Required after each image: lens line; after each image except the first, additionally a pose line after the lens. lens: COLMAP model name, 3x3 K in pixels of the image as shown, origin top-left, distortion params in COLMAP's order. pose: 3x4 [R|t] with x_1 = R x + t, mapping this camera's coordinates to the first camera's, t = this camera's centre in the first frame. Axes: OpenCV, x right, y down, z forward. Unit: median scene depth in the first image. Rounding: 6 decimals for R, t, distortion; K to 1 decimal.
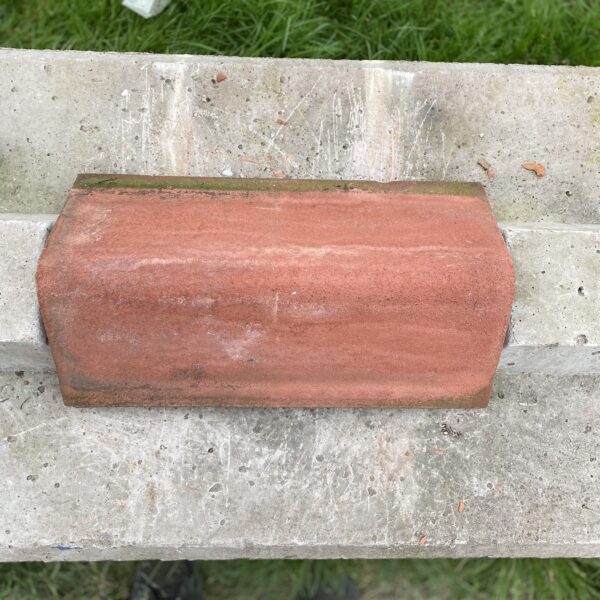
lens RADIAL K [[624.2, 0, 314.2], [0, 624.2, 298.7], [0, 0, 1]] dist [-0.001117, 0.000000]
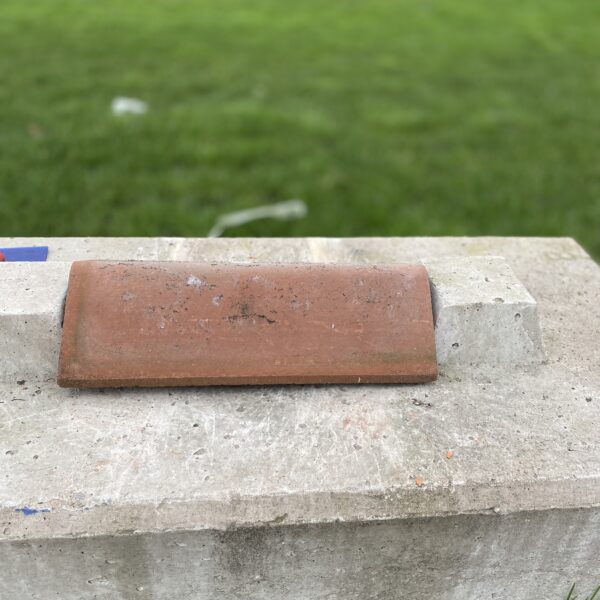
lens RADIAL K [[624.2, 0, 304.5], [0, 624.2, 295.3], [0, 0, 1]] dist [-0.001117, 0.000000]
pose [[0.994581, -0.055871, 0.087676, -0.065976], [0.102962, 0.646140, -0.756242, 0.896009], [-0.014399, 0.761171, 0.648391, 0.168558]]
